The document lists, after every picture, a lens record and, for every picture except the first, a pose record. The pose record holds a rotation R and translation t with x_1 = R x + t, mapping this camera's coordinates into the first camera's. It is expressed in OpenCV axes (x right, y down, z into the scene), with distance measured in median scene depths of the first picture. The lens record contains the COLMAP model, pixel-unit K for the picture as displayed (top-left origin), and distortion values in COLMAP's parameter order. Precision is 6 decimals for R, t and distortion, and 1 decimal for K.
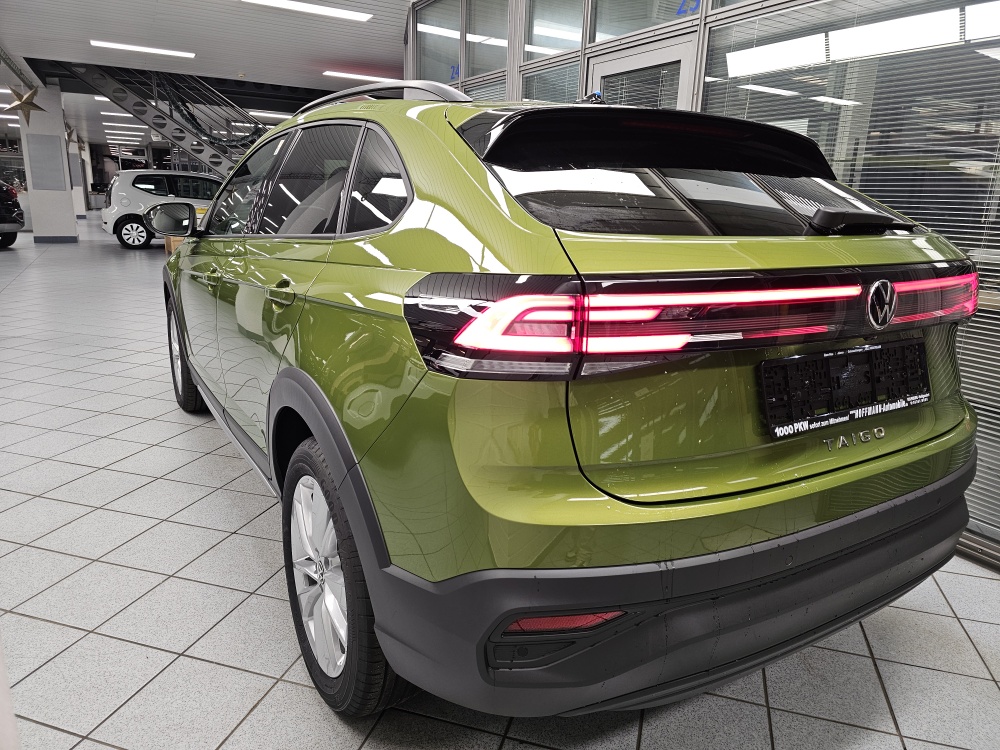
lens RADIAL K [[667.9, 0, 501.9], [0, 667.9, 372.1], [0, 0, 1]] dist [0.021060, -0.021639]
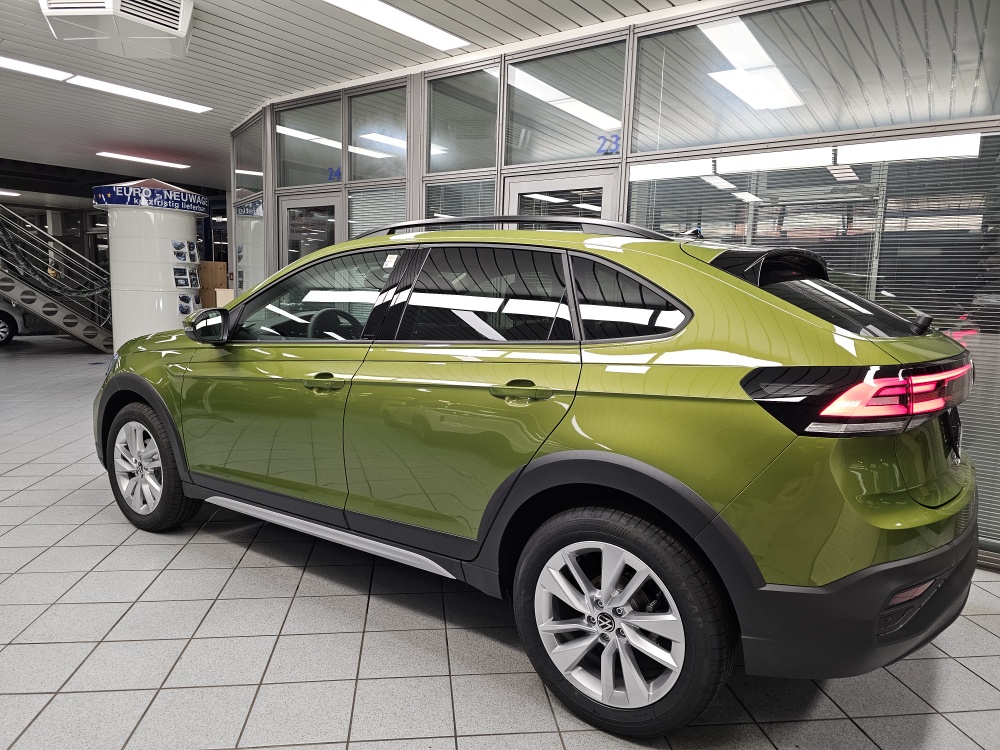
lens RADIAL K [[667.9, 0, 495.0], [0, 667.9, 381.1], [0, 0, 1]] dist [0.021060, -0.021639]
pose [[0.920328, -0.060102, 0.386503, -0.480185], [0.100343, 0.991334, -0.084778, -0.023466], [-0.378058, 0.116807, 0.918384, -0.034022]]
